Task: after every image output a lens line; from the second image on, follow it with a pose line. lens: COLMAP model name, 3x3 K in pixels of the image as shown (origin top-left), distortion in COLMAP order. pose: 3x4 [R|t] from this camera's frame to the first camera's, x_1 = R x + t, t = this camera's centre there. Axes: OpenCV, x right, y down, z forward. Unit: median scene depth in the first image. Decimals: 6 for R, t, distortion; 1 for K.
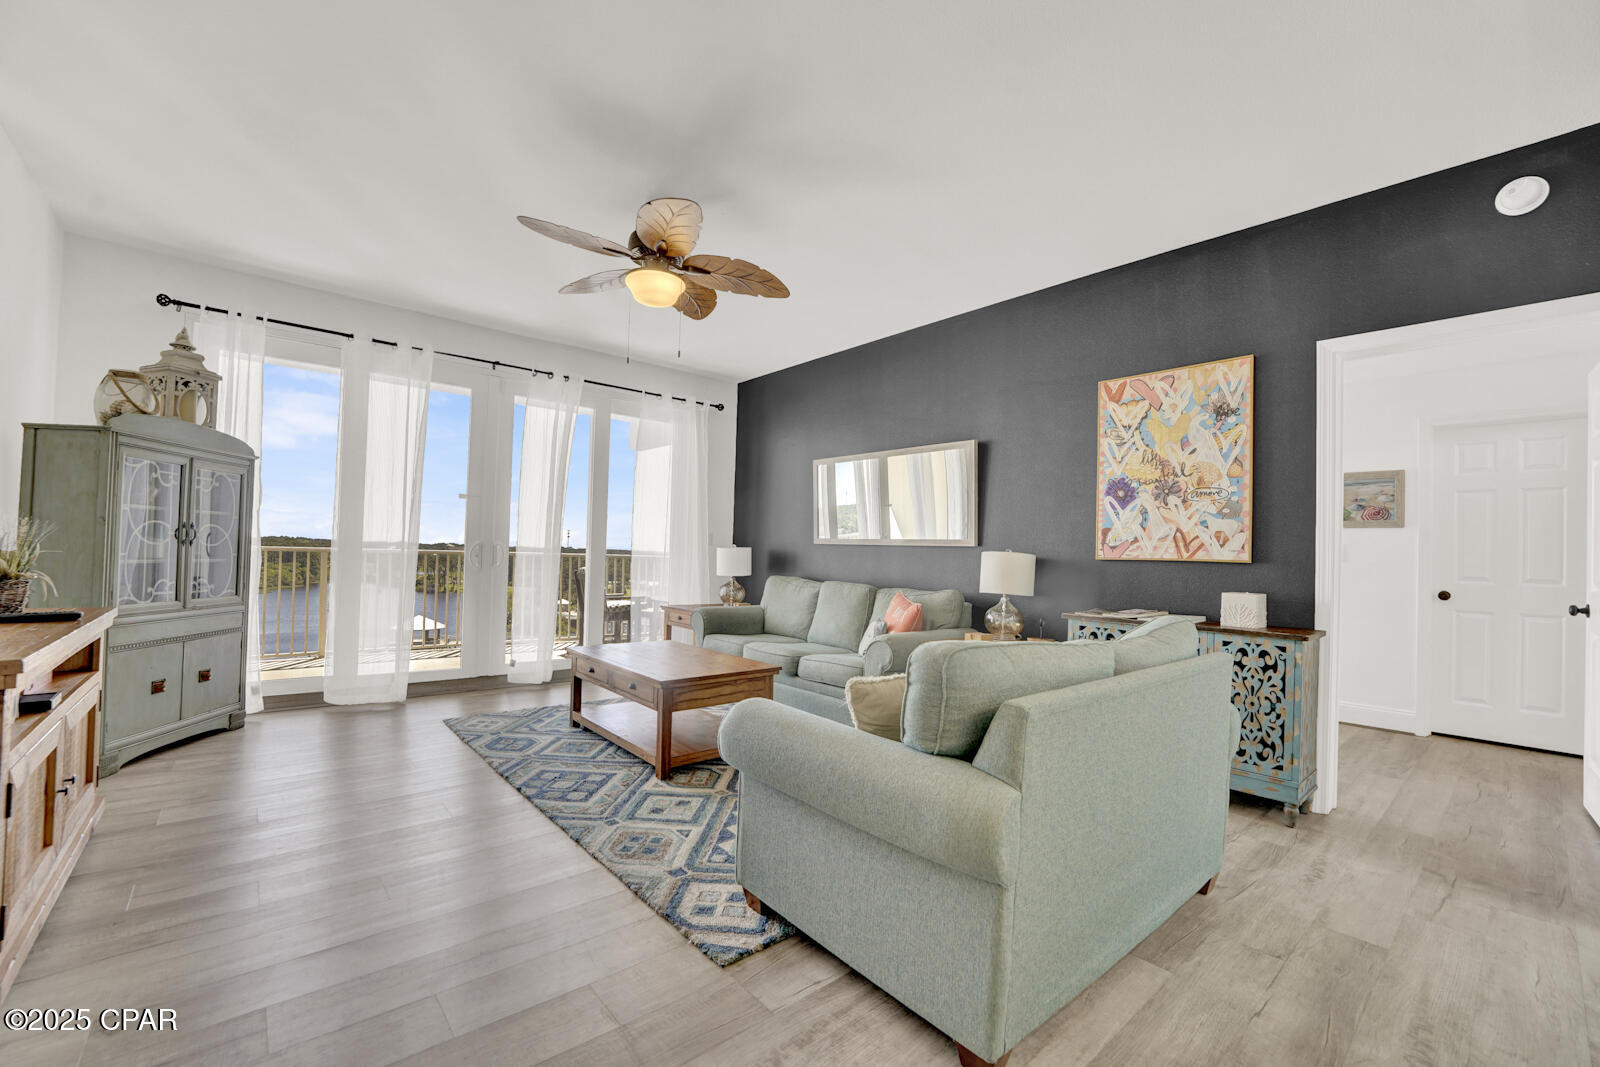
lens RADIAL K [[654.1, 0, 790.5], [0, 654.1, 546.6], [0, 0, 1]] dist [-0.033753, 0.006189]
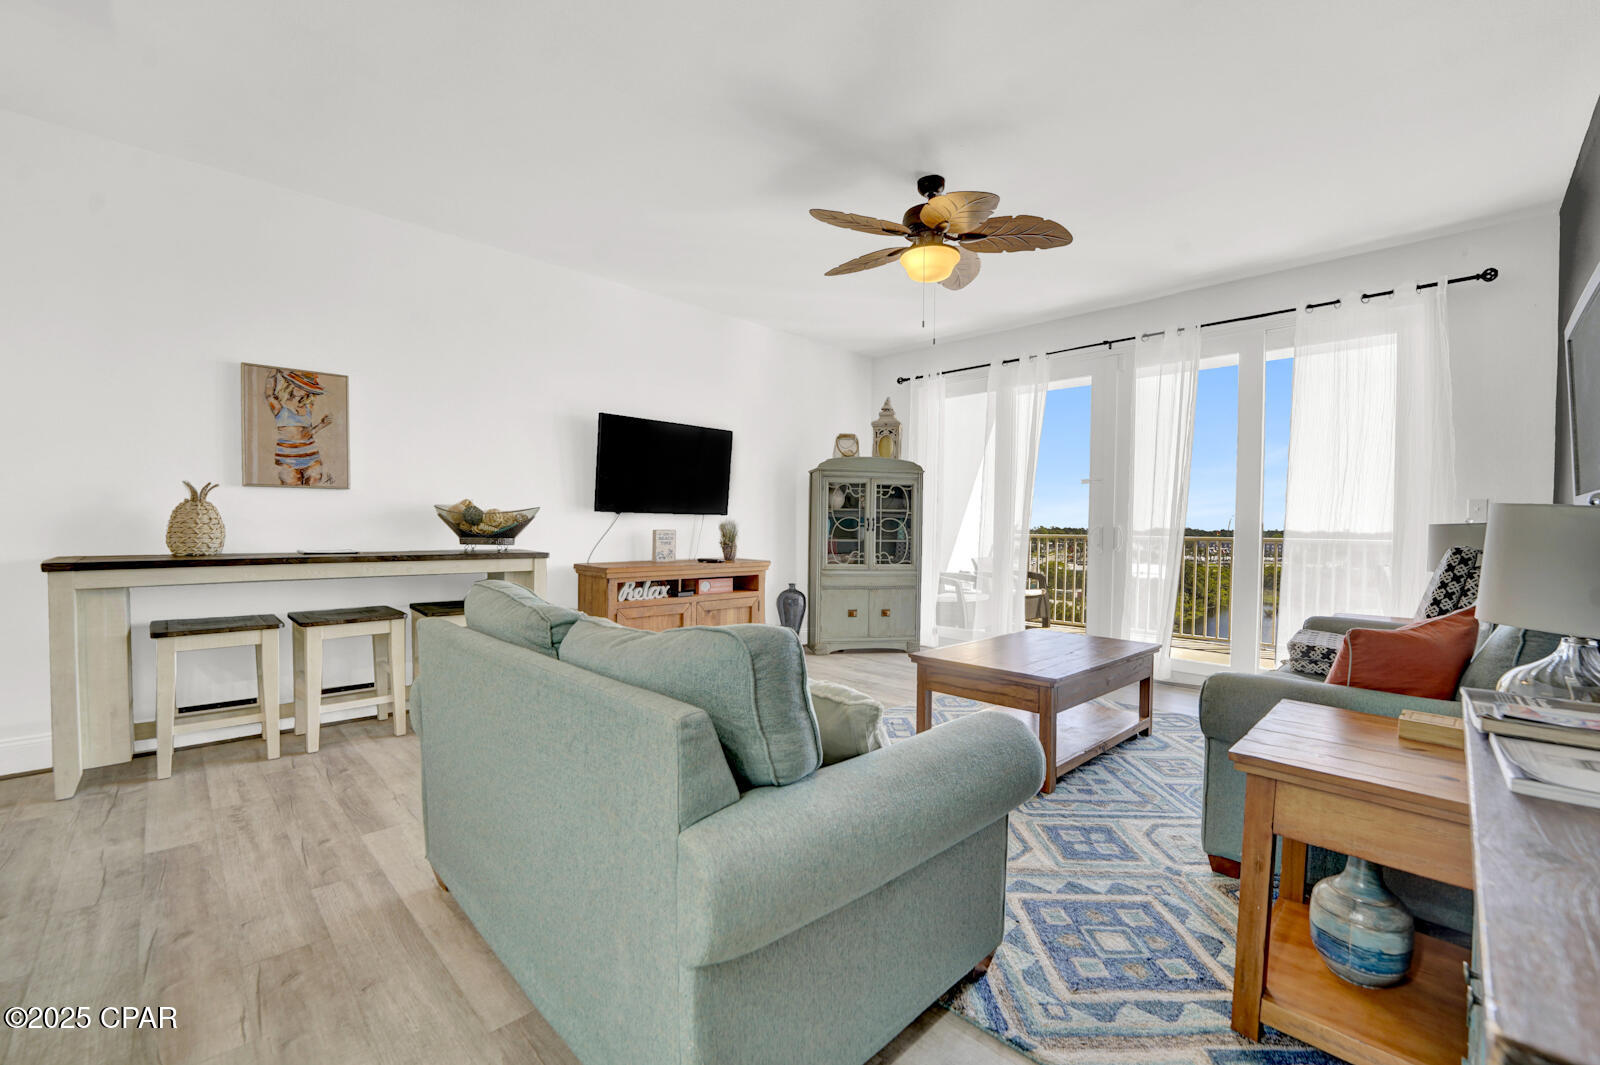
lens RADIAL K [[660.5, 0, 796.2], [0, 660.5, 538.0], [0, 0, 1]] dist [-0.033173, 0.006164]
pose [[0.071250, -0.011262, -0.997395, 0.704521], [-0.000622, 0.999936, -0.011335, 0.033727], [0.997458, 0.001428, 0.071238, 0.653642]]
